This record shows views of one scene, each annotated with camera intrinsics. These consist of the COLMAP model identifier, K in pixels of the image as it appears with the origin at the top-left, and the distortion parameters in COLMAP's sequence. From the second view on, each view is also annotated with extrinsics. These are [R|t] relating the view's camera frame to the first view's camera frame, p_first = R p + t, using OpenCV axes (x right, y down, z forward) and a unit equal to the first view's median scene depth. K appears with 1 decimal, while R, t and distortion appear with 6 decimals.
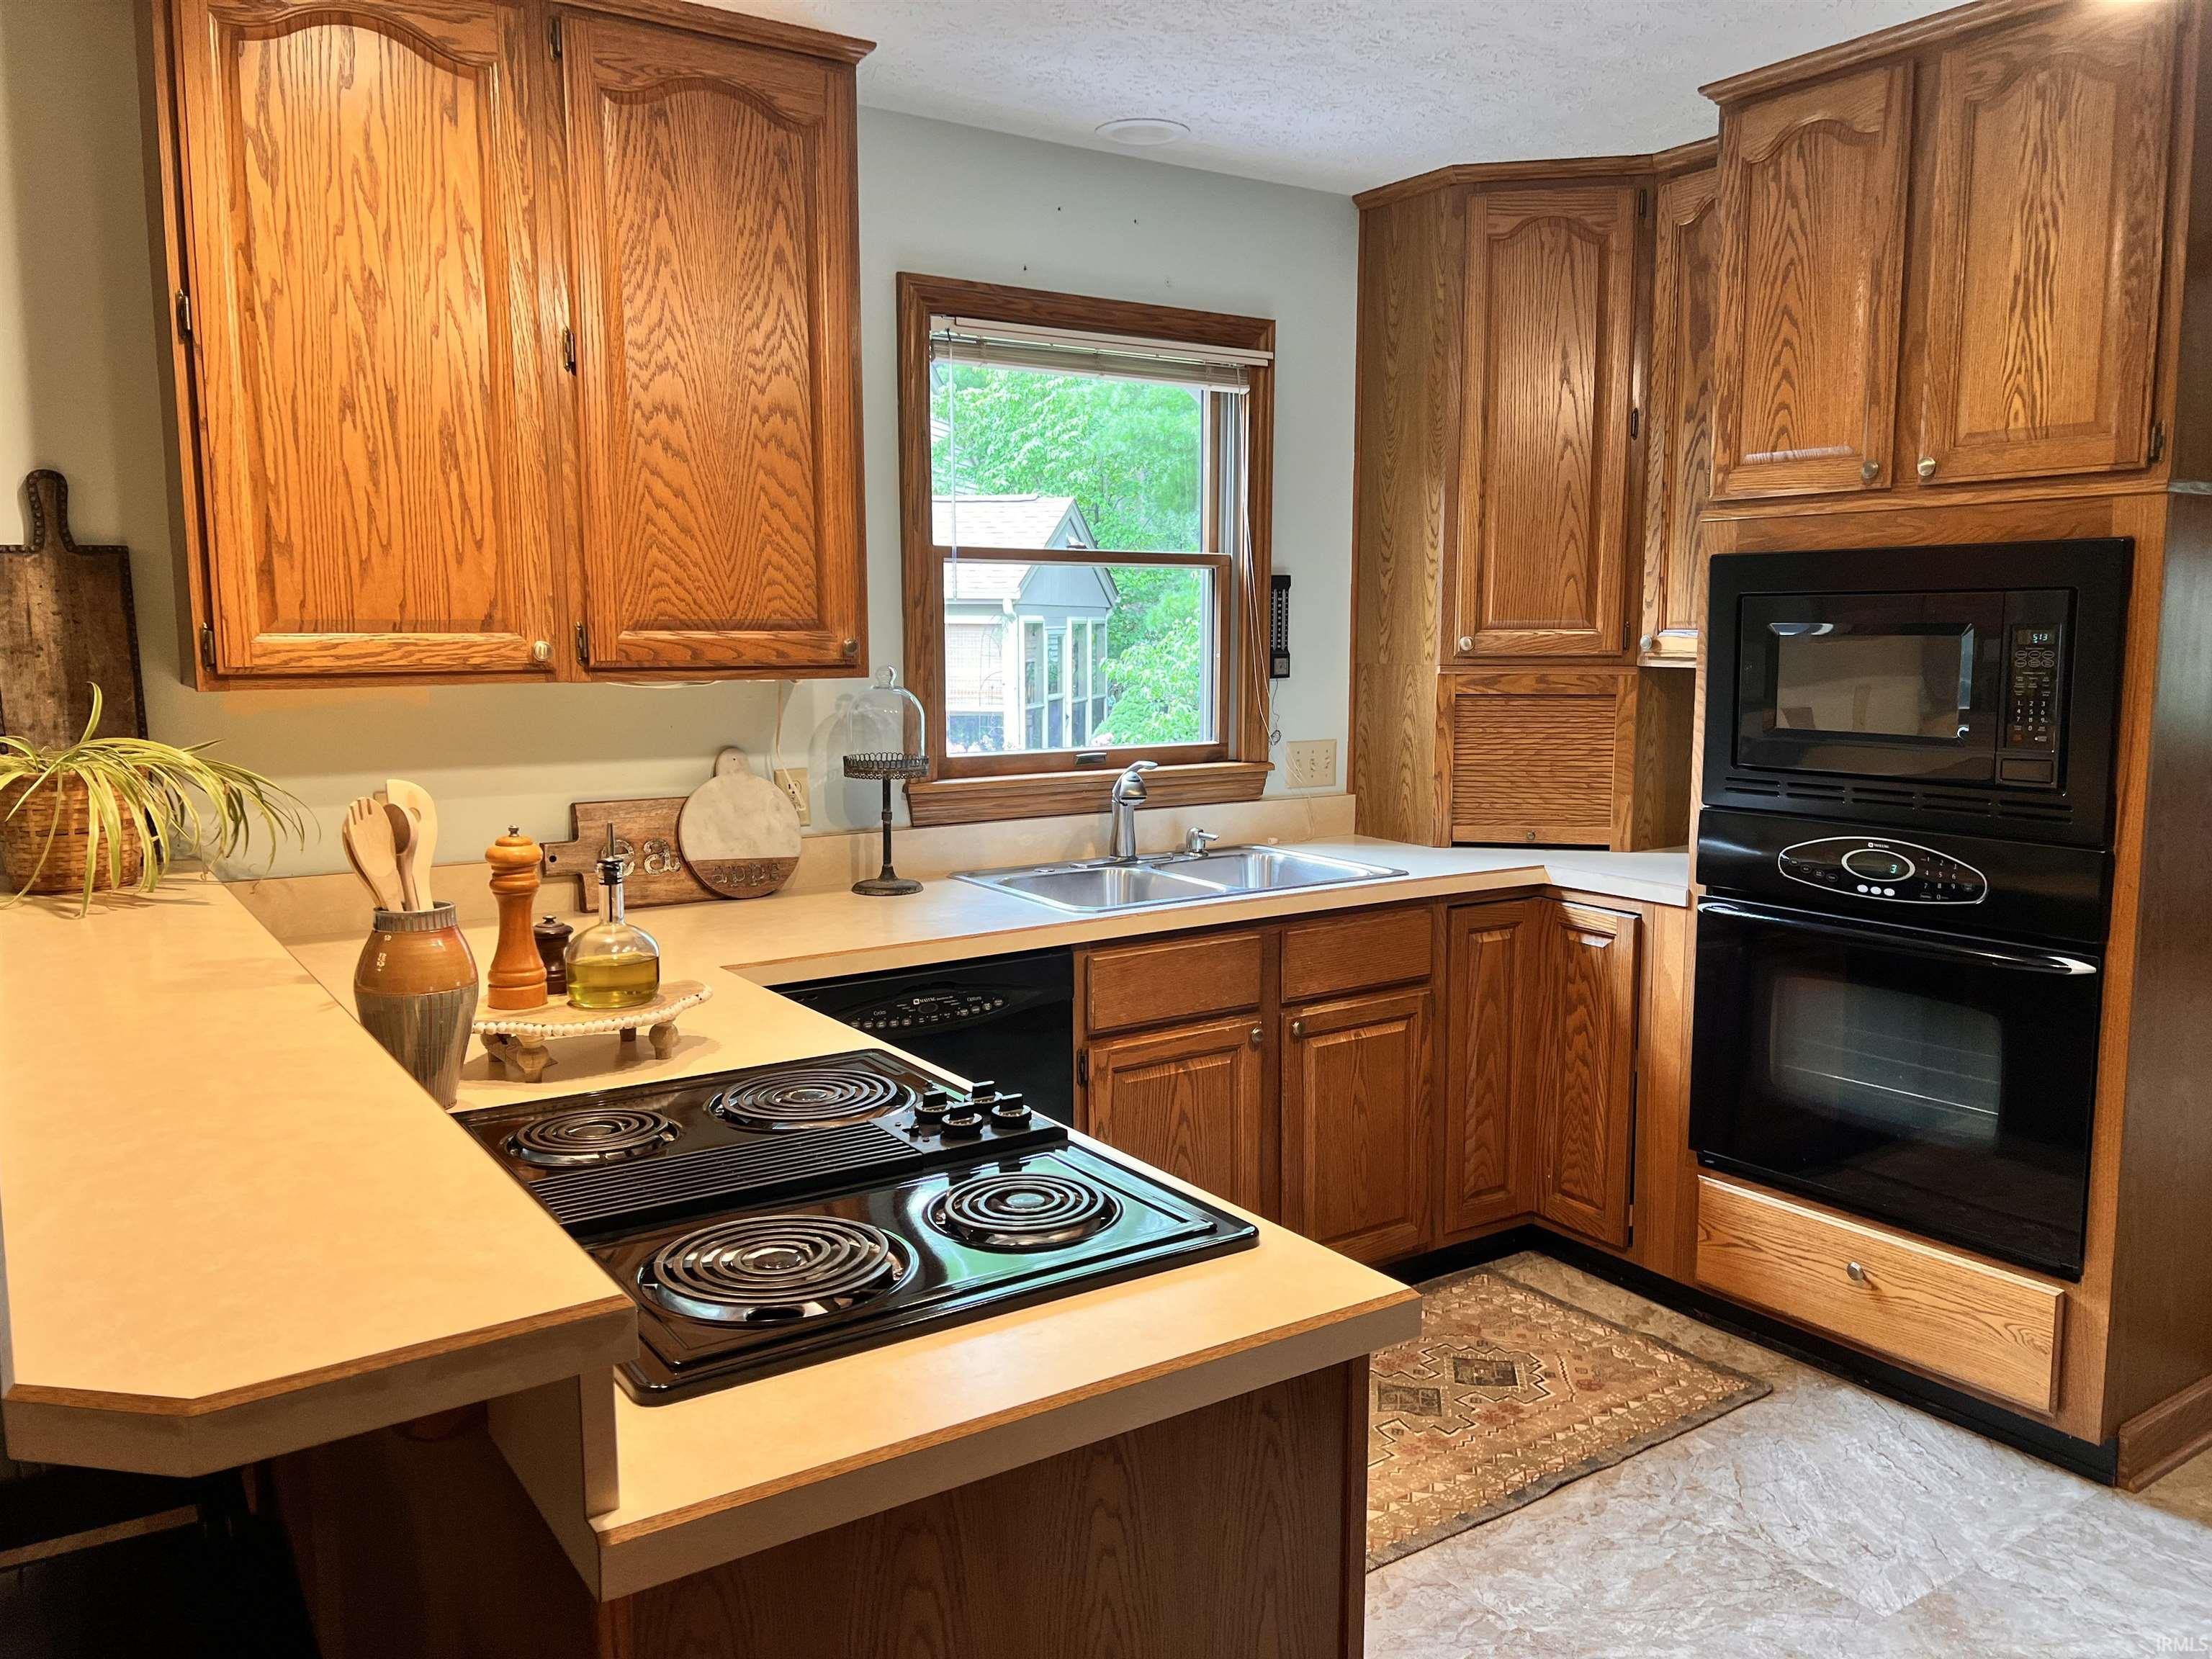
lens RADIAL K [[1633.9, 0, 1106.0], [0, 1633.9, 829.5], [0, 0, 1]] dist [0.096615, -0.105982]
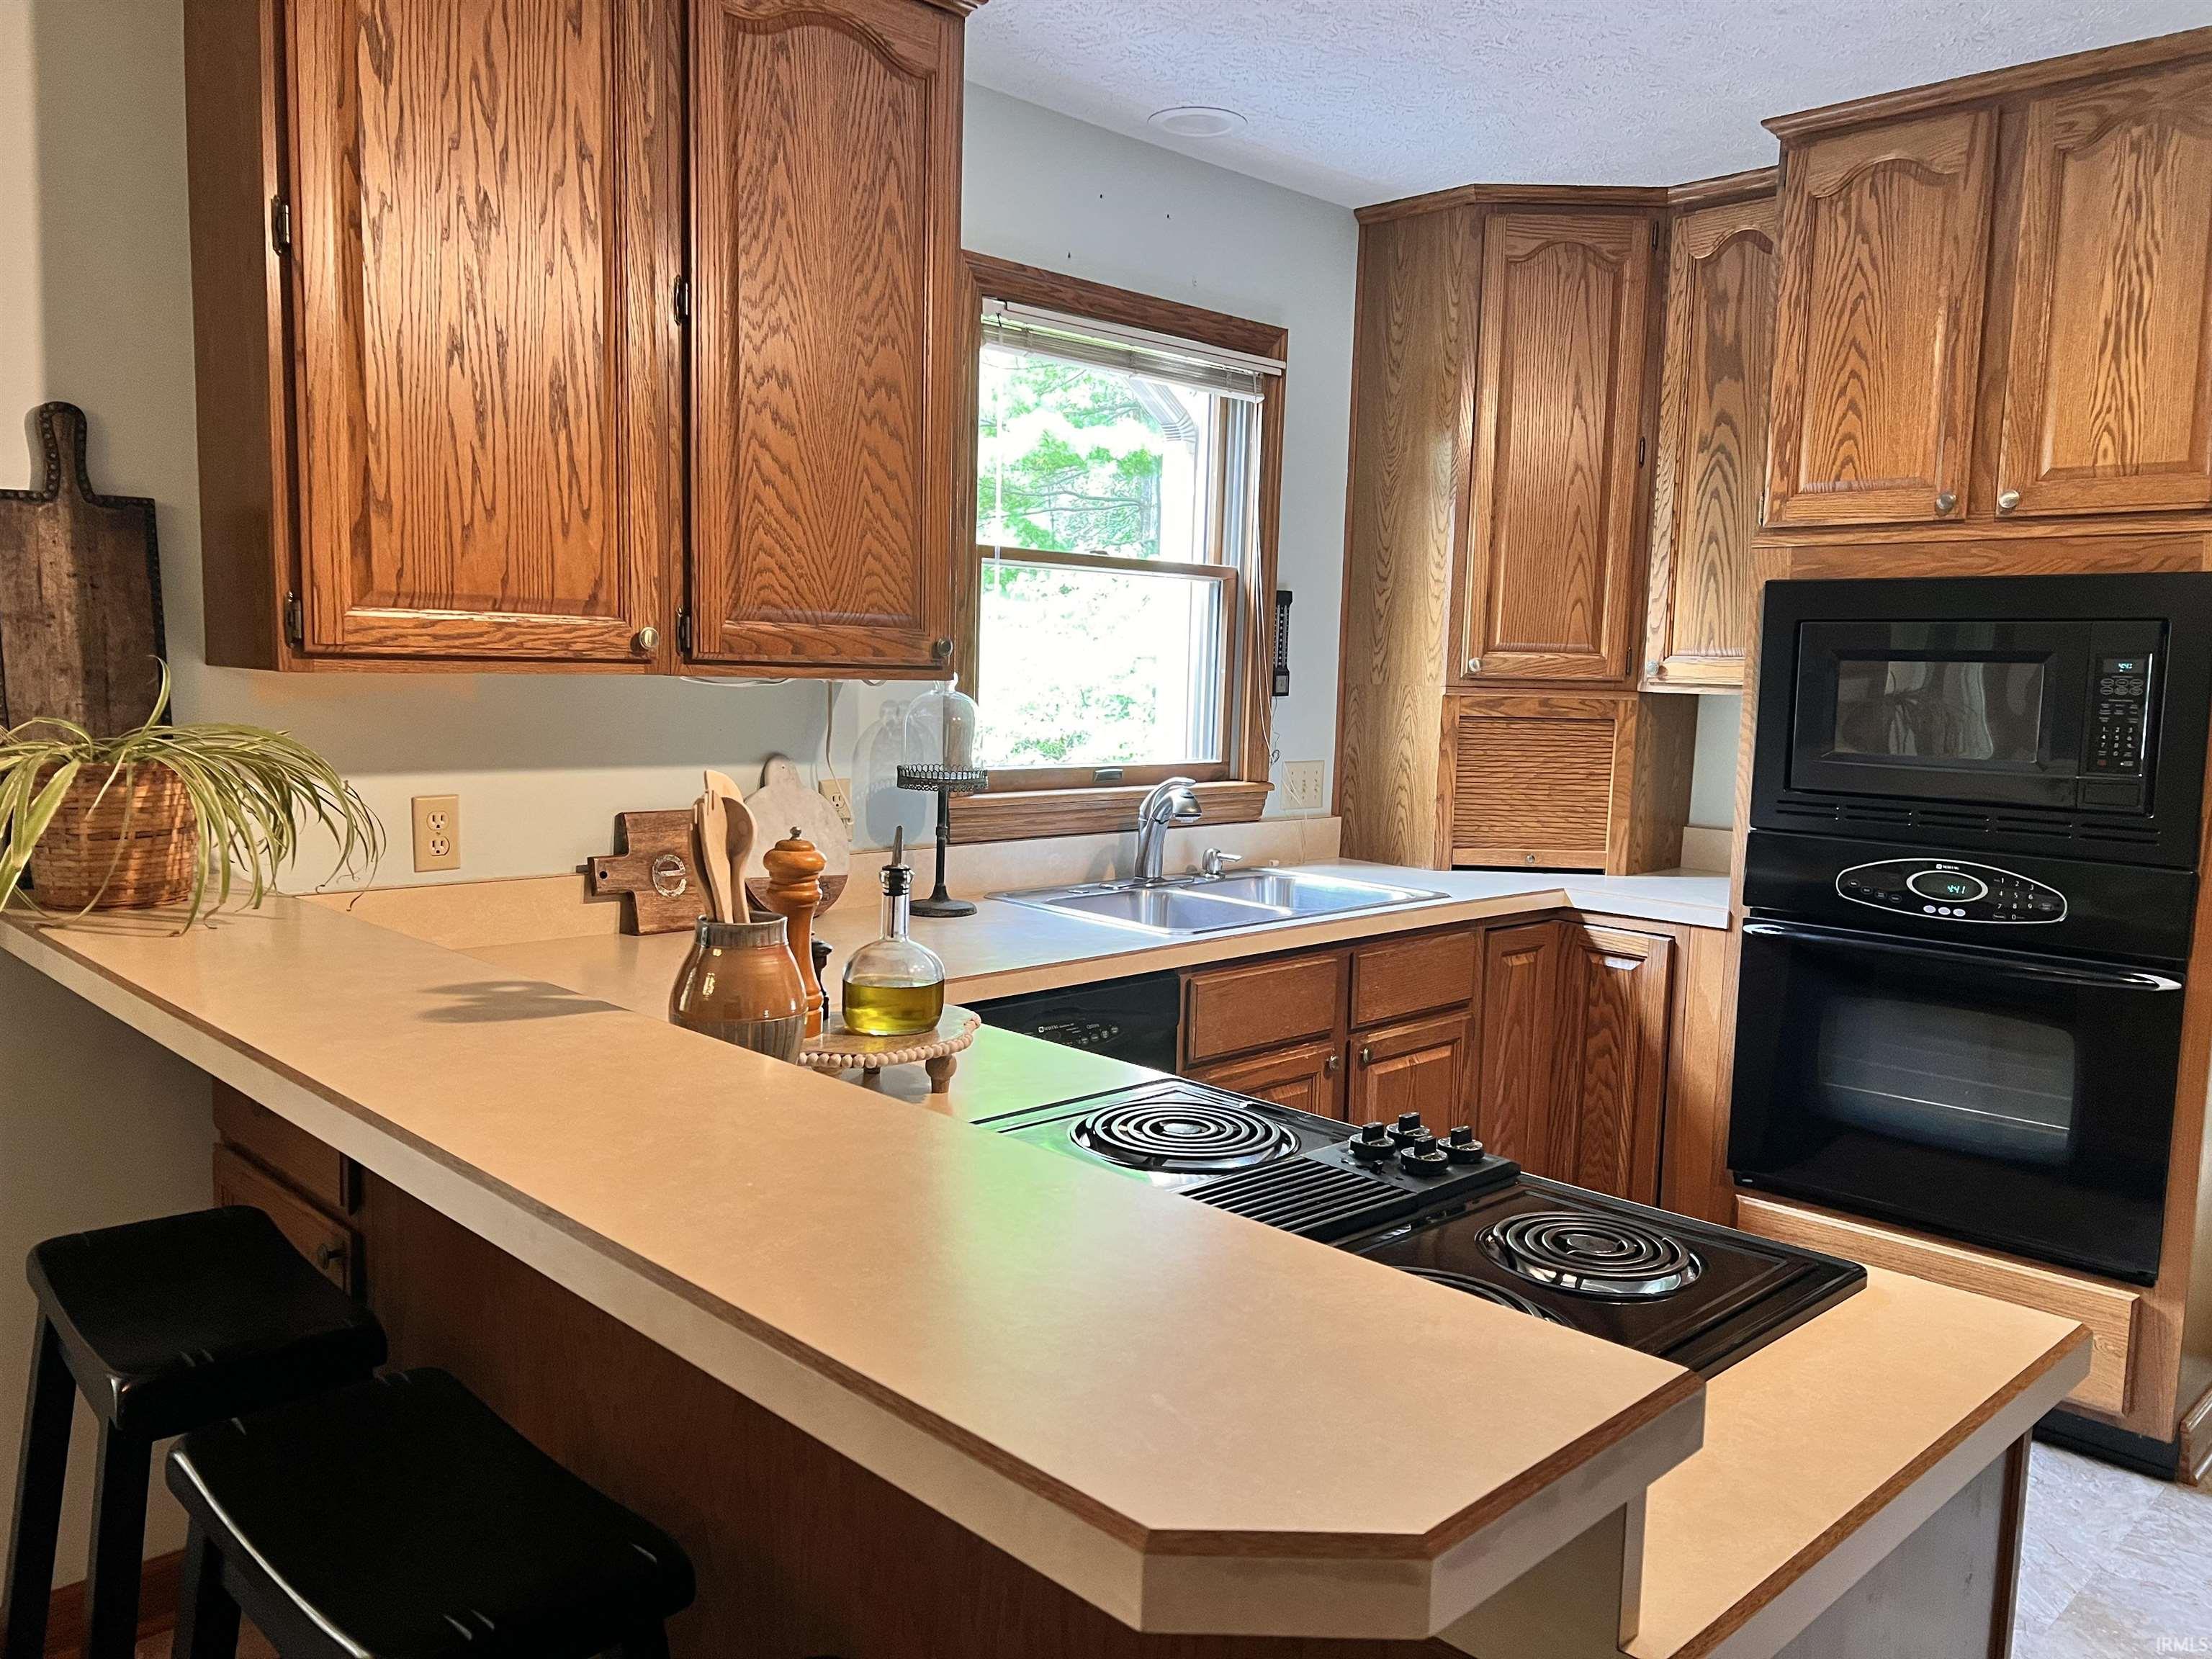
lens RADIAL K [[1640.8, 0, 1098.8], [0, 1640.8, 840.0], [0, 0, 1]] dist [0.103240, -0.114009]
pose [[0.984755, 0.007637, 0.173778, -0.232645], [-0.005264, 0.999886, -0.014117, 0.010338], [-0.173866, 0.012988, 0.984684, 0.076028]]
